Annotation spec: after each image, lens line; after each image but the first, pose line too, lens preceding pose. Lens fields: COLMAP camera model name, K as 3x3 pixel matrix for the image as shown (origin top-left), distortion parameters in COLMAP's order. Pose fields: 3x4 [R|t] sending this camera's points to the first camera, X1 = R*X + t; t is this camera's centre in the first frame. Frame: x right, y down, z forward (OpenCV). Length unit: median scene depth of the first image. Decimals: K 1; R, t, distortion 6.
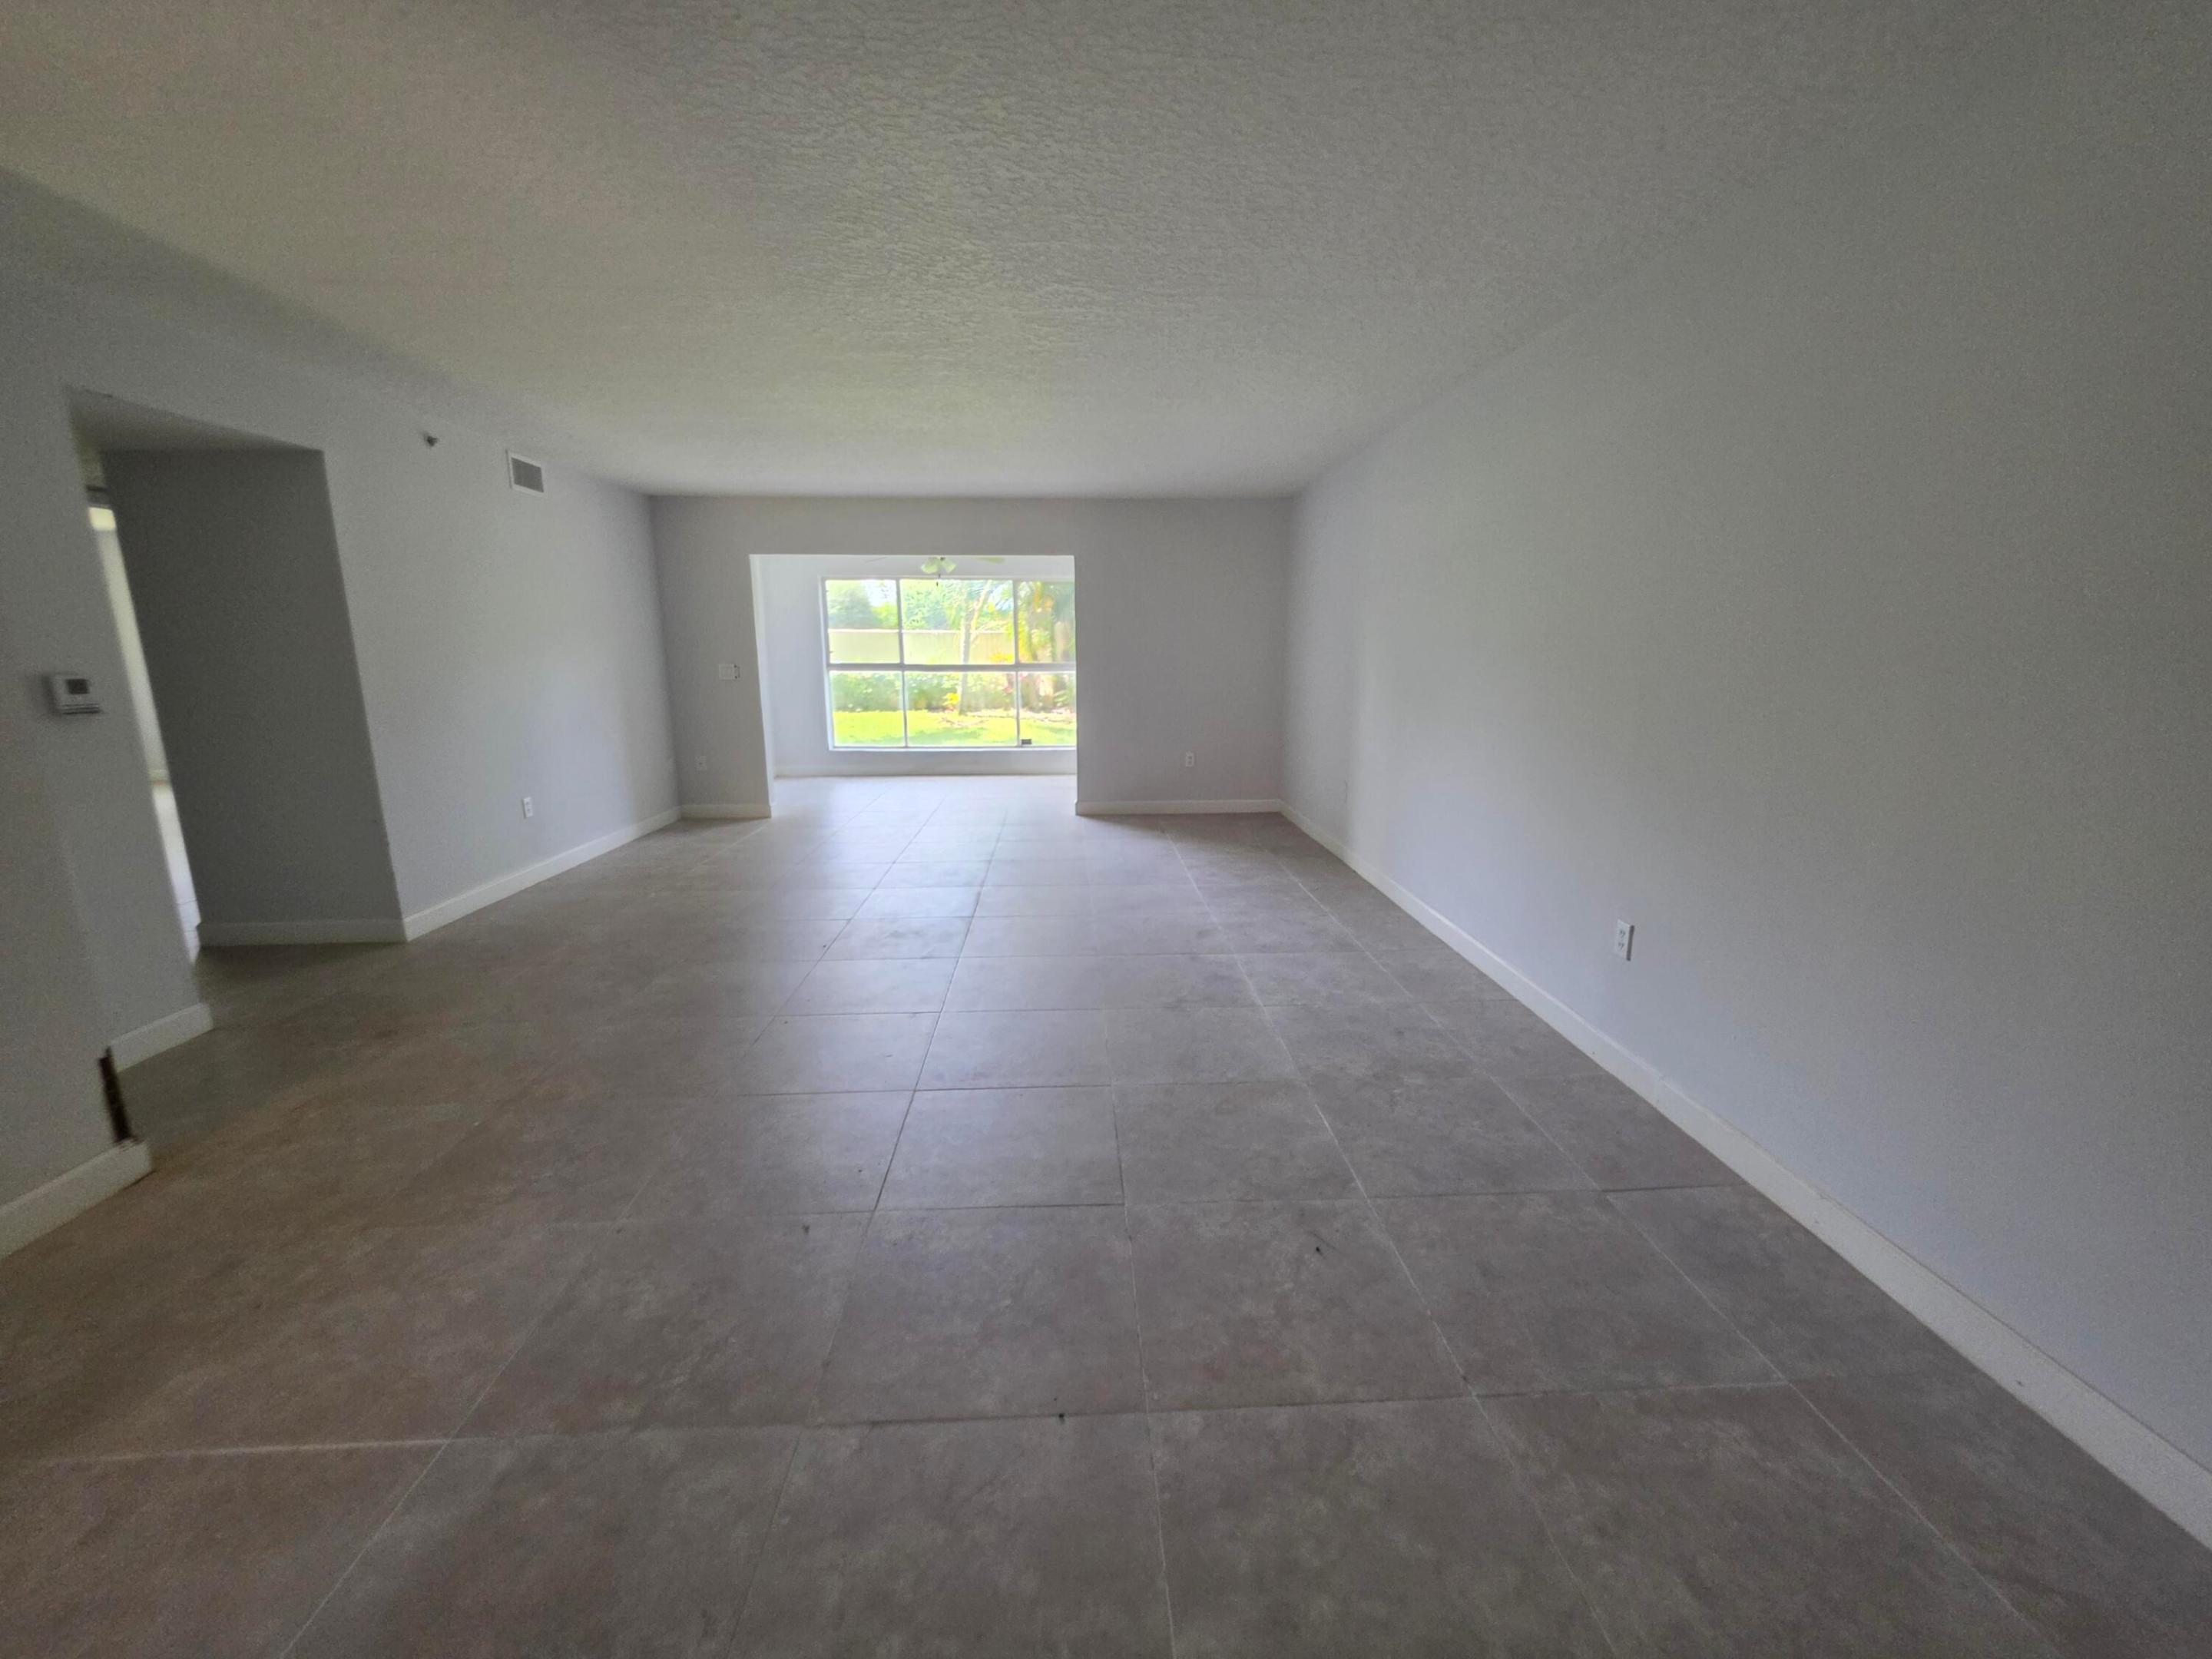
lens RADIAL K [[887.2, 0, 1124.7], [0, 887.2, 830.2], [0, 0, 1]] dist [-0.004921, 0.000050]
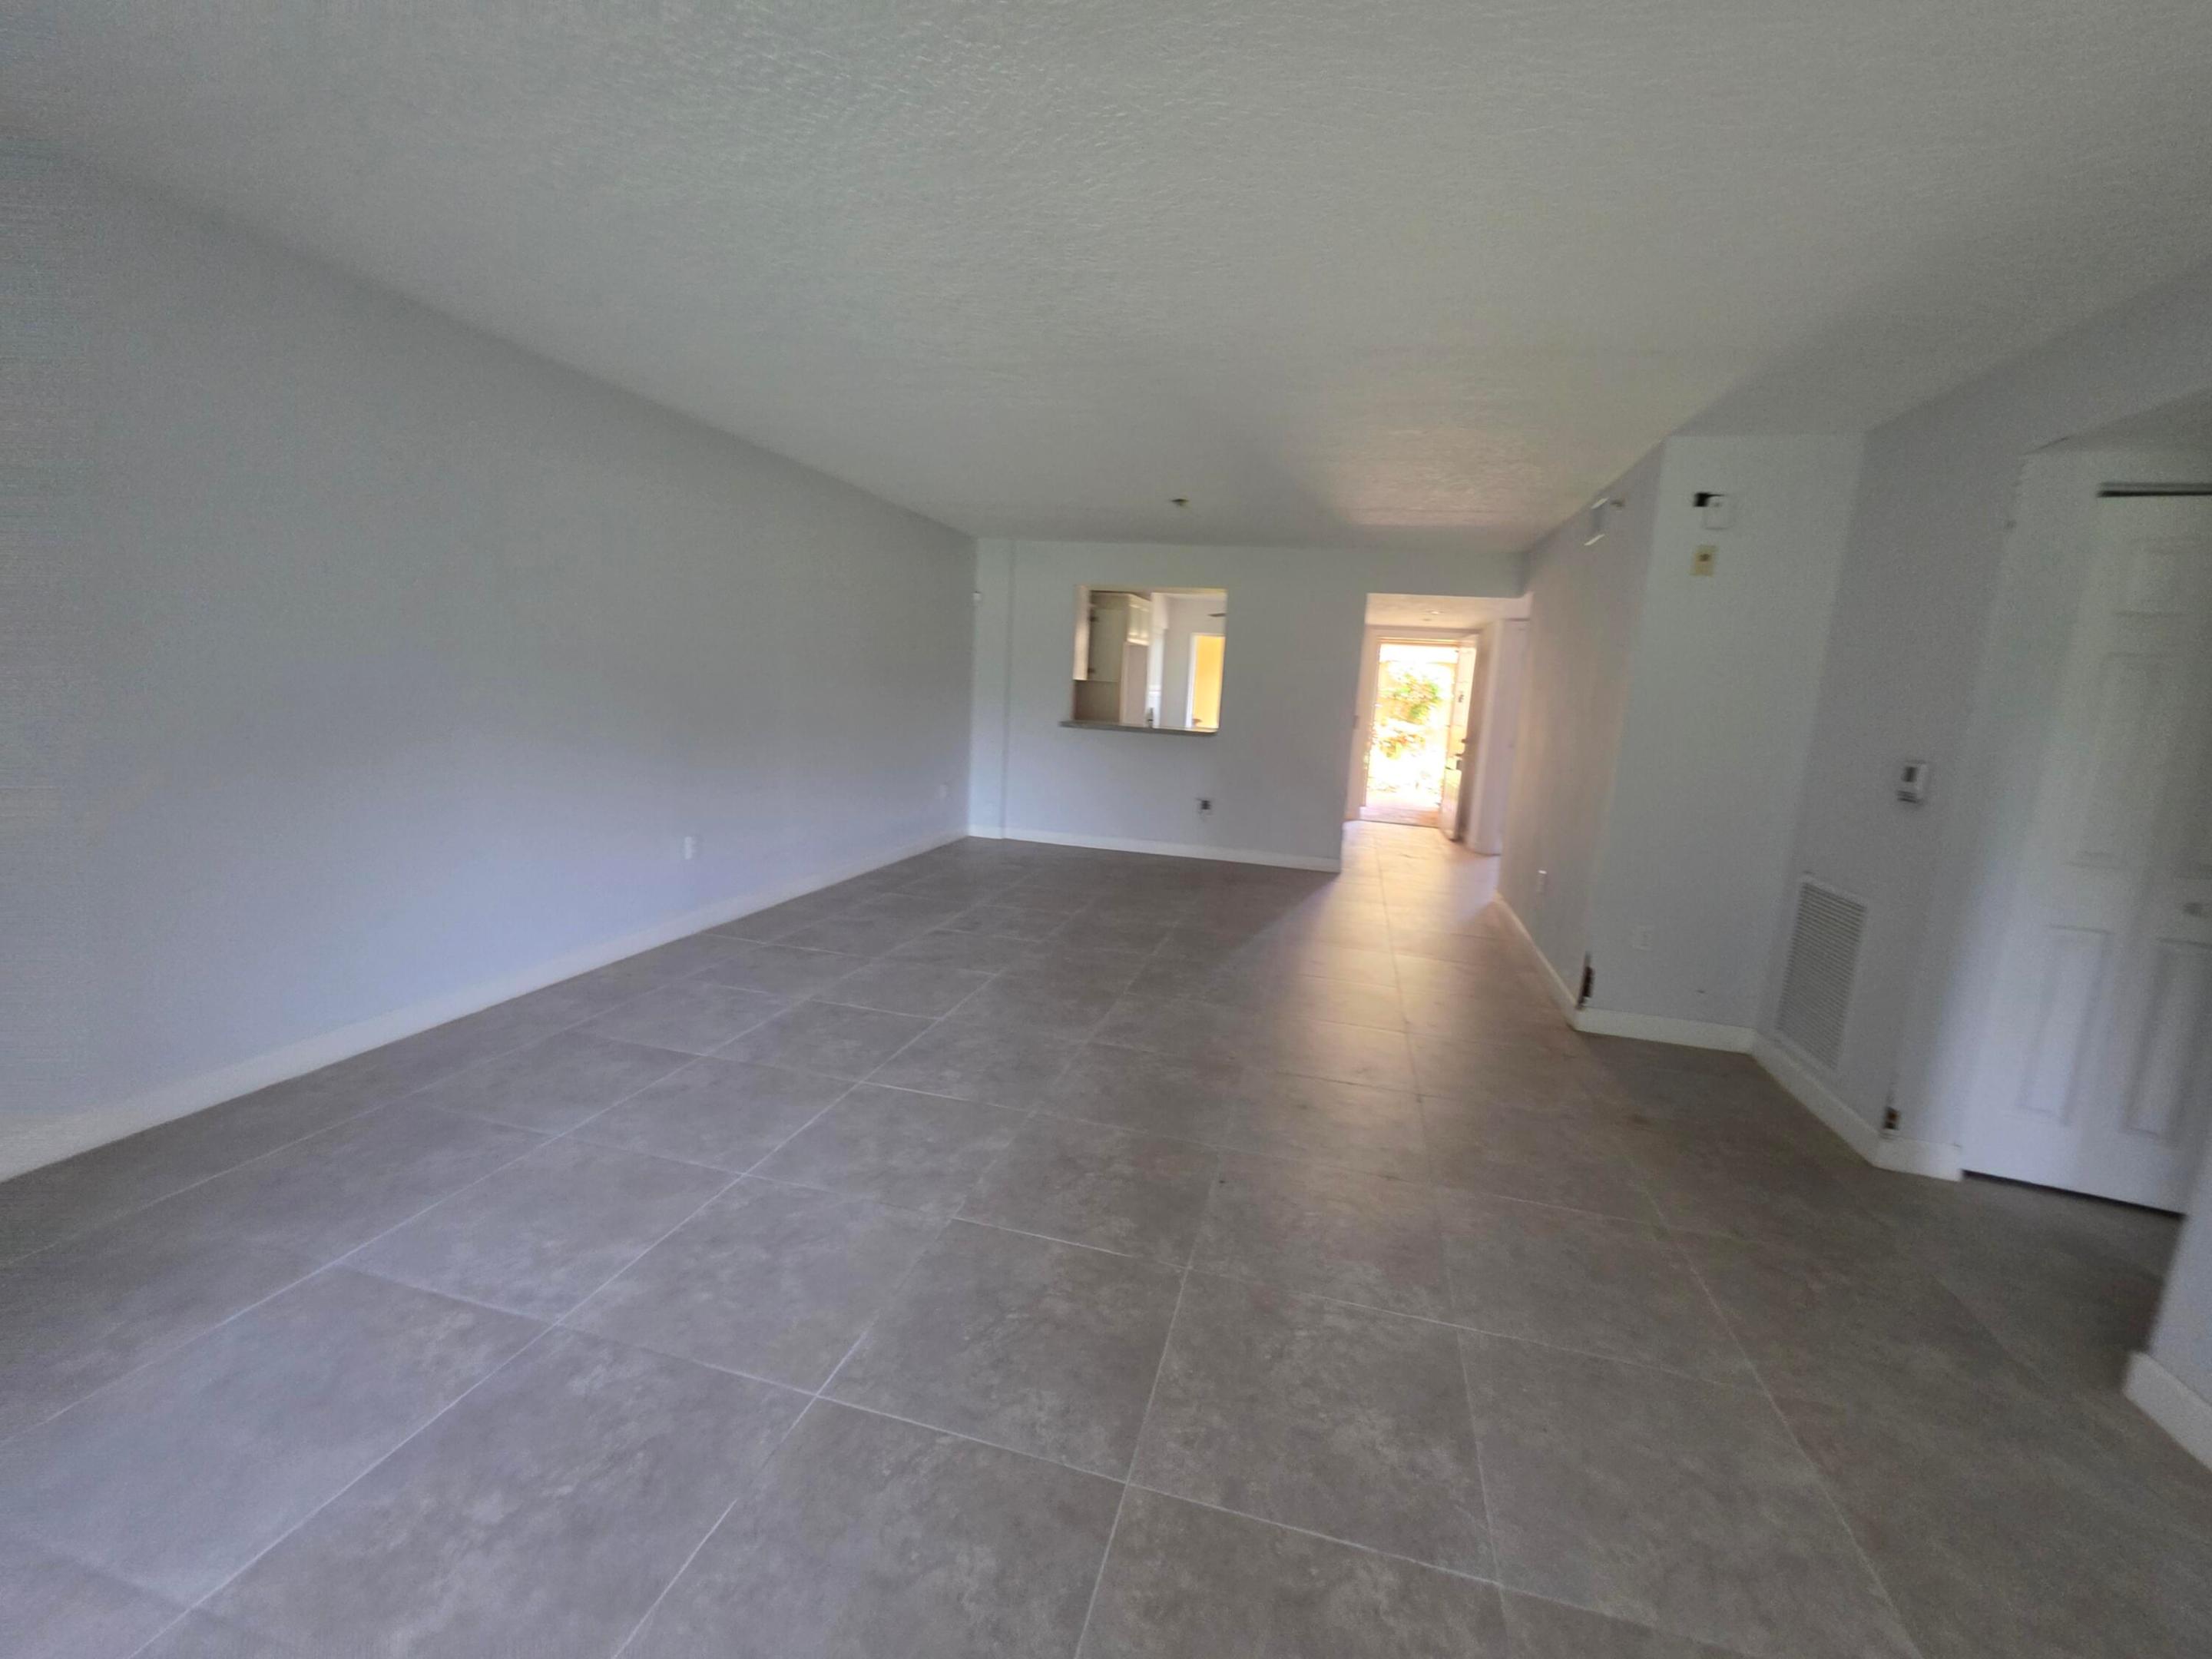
lens RADIAL K [[900.6, 0, 1113.6], [0, 900.6, 834.0], [0, 0, 1]] dist [-0.003682, 0.000445]
pose [[-0.945864, -0.108771, 0.305795, -0.347263], [0.006586, 0.935546, 0.353144, -0.252474], [-0.324497, 0.336040, -0.884183, 1.203058]]
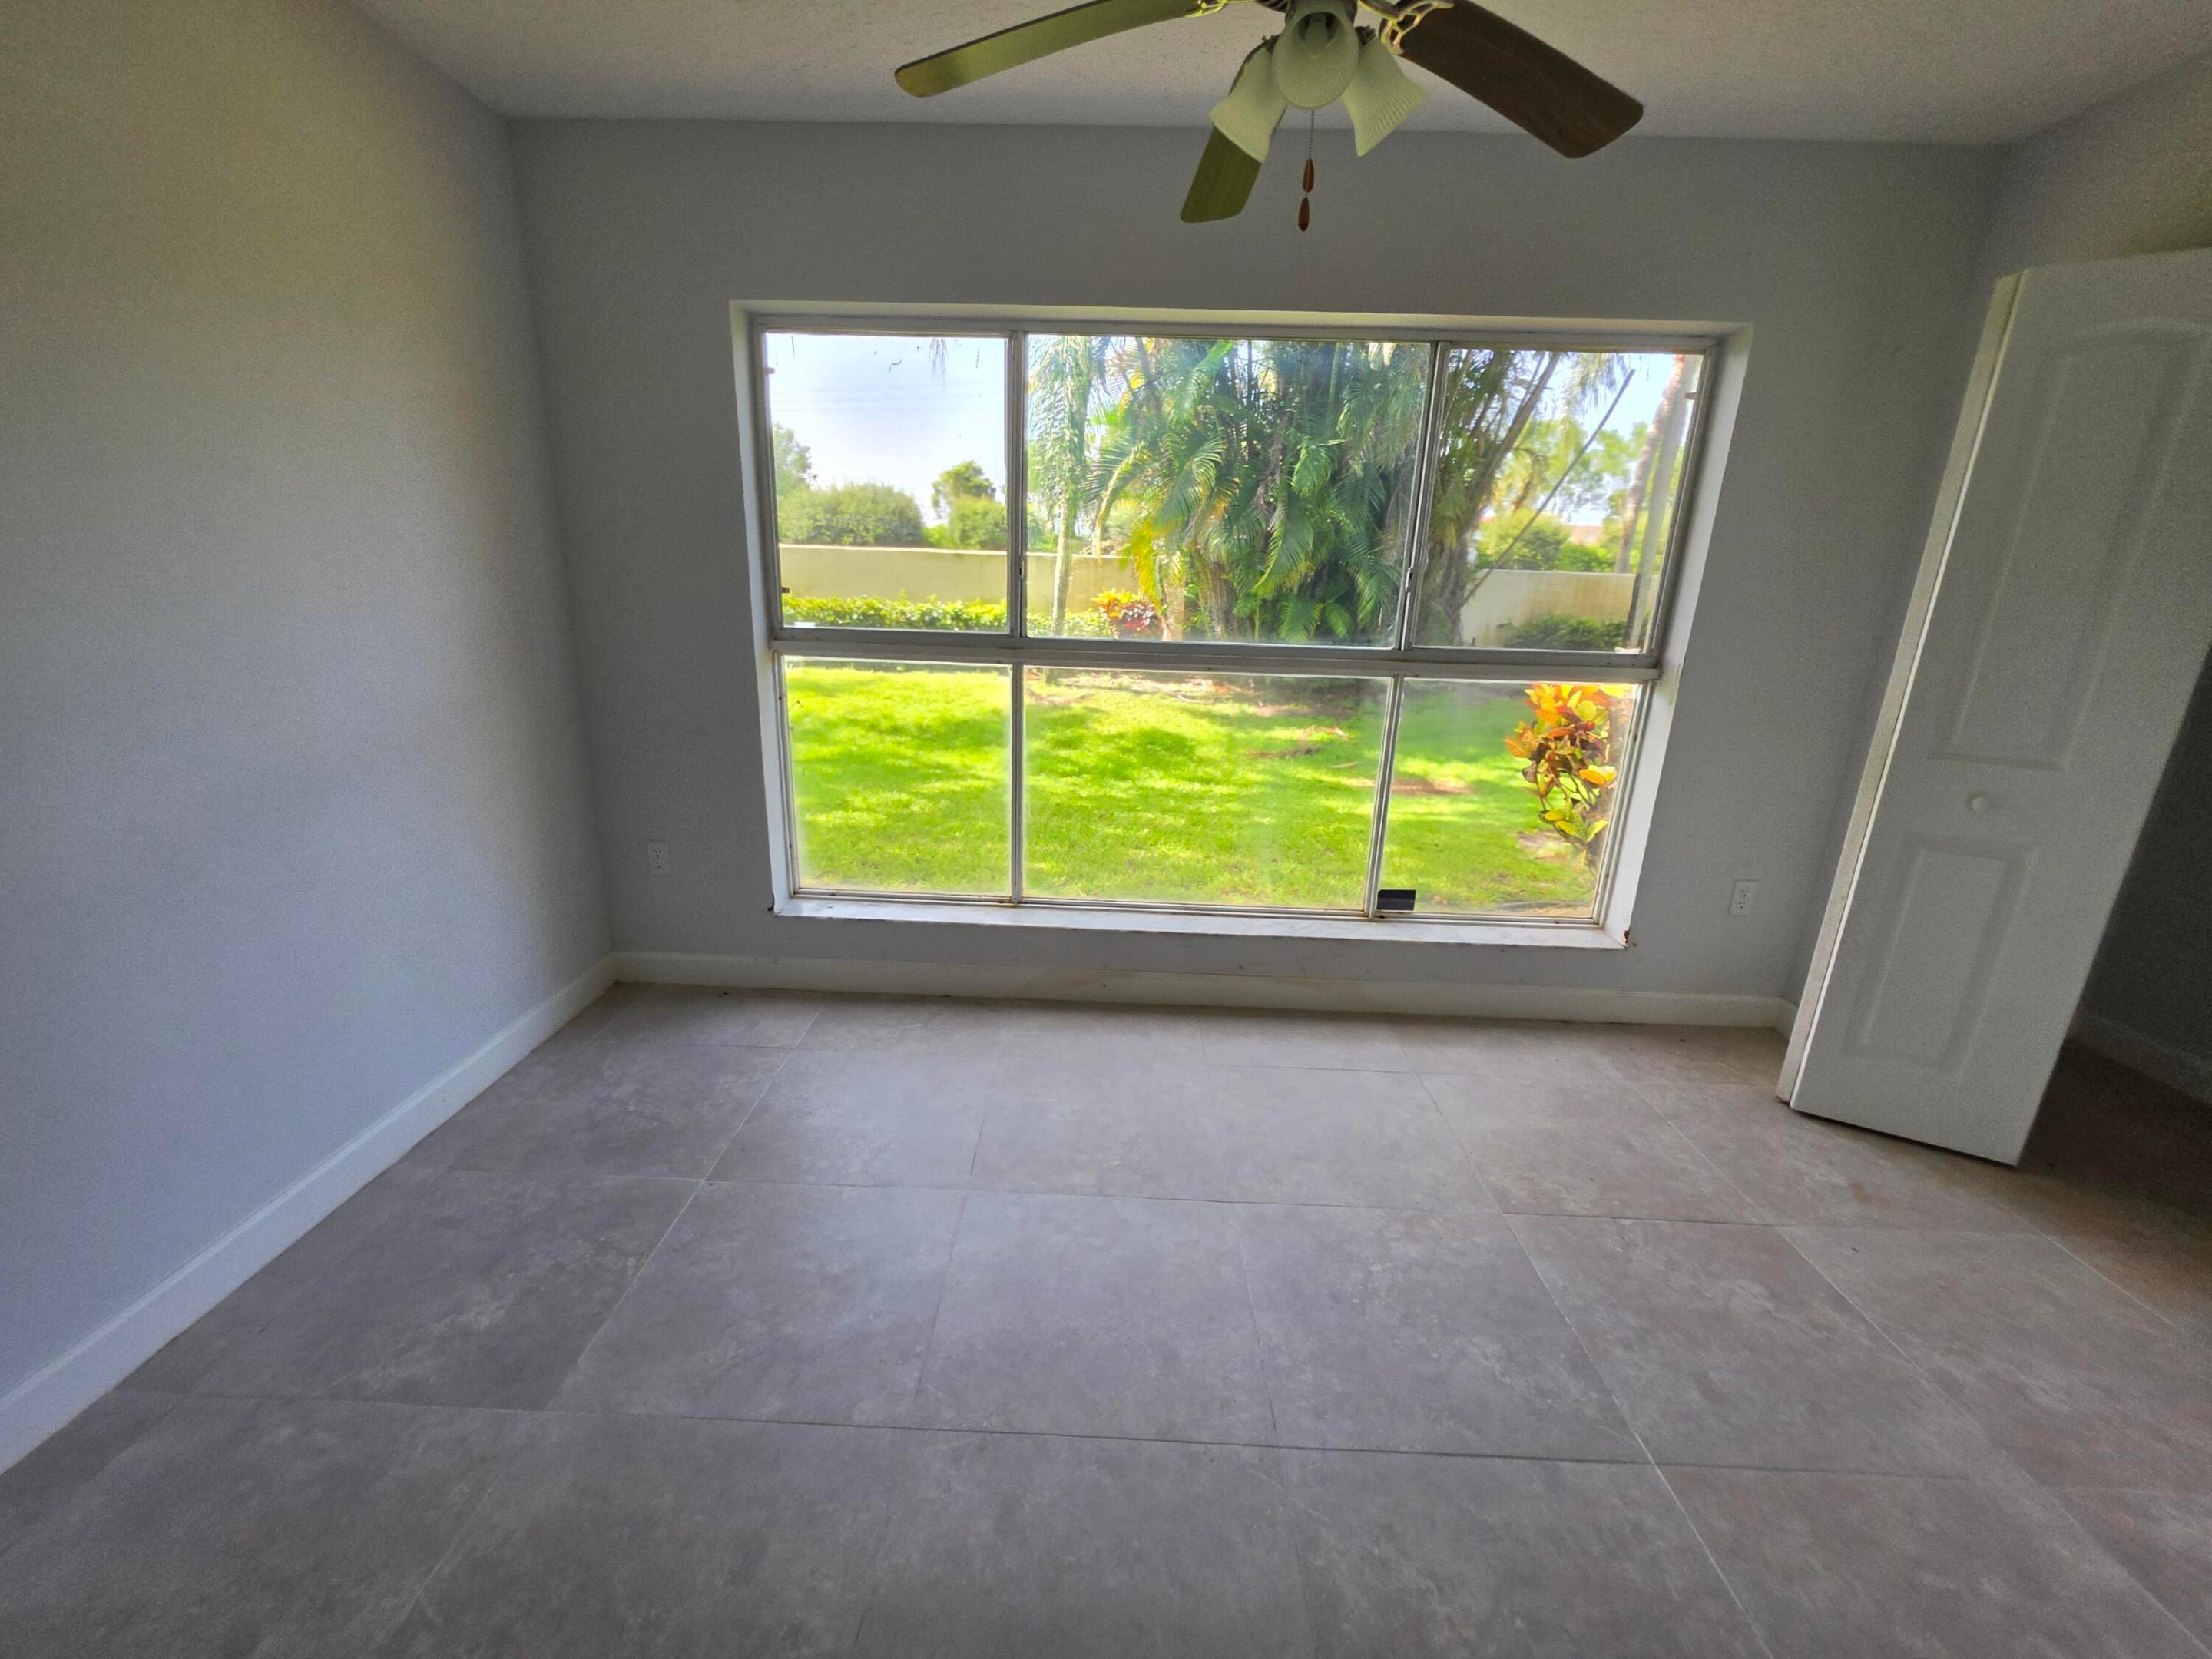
lens RADIAL K [[907.5, 0, 1096.9], [0, 907.5, 839.5], [0, 0, 1]] dist [0.001162, 0.000889]
pose [[0.995381, 0.053014, -0.080033, -0.372122], [-0.046876, 0.995951, 0.076707, -0.272560], [0.083776, -0.072601, 0.993836, 1.310494]]
